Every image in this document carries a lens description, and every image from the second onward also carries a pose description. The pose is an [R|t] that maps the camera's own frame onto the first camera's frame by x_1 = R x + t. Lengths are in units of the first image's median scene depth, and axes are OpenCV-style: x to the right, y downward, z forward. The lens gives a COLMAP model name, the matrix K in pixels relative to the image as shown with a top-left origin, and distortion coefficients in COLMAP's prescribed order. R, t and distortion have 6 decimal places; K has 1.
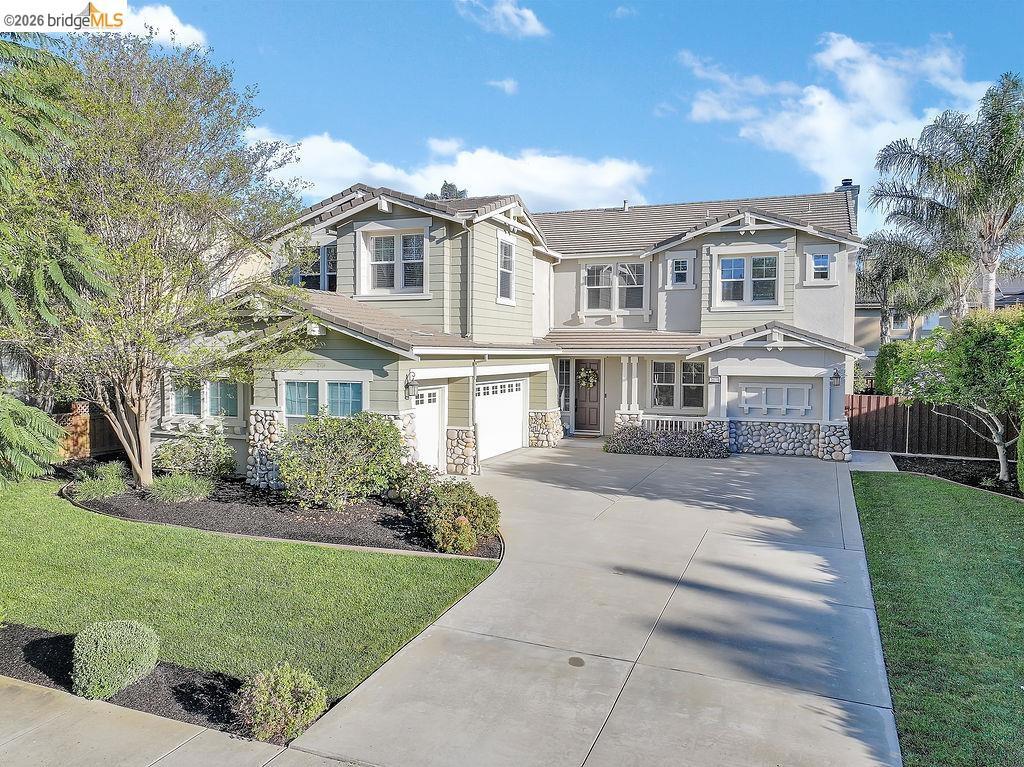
lens RADIAL K [[729.0, 0, 513.8], [0, 729.0, 379.1], [0, 0, 1]] dist [0.003905, 0.005562]
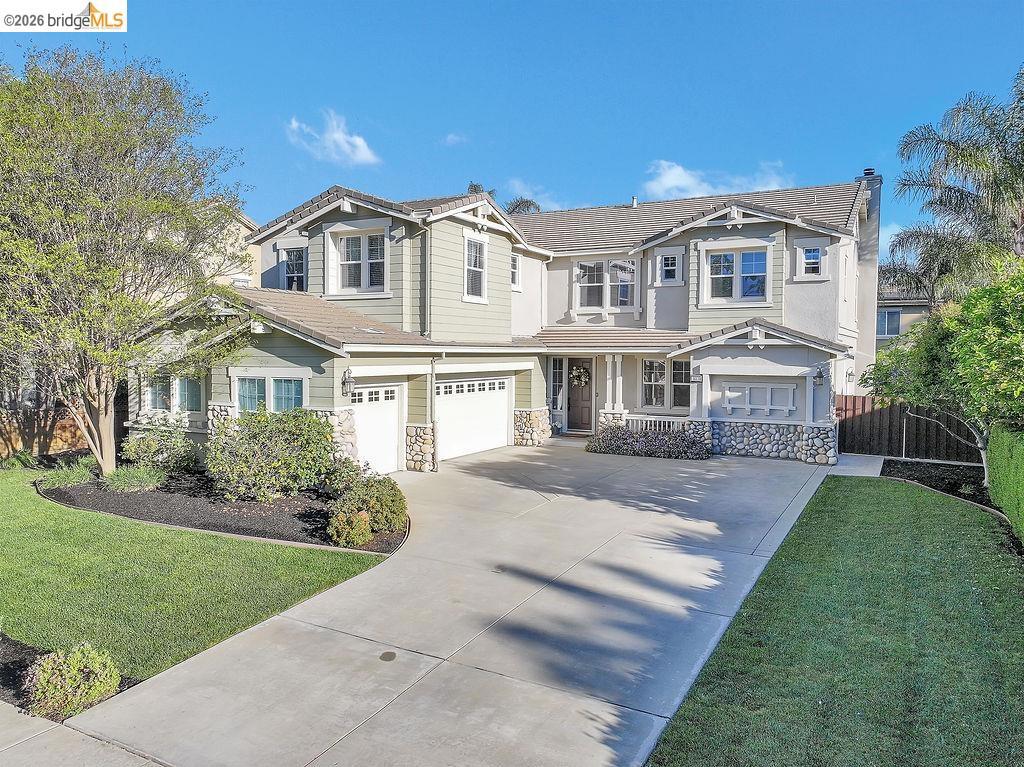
lens RADIAL K [[729.0, 0, 513.8], [0, 729.0, 379.1], [0, 0, 1]] dist [0.003905, 0.005562]
pose [[0.994062, 0.004515, -0.108719, 0.160373], [-0.004452, 0.999990, 0.000829, 0.001809], [0.108721, -0.000340, 0.994072, 0.008942]]
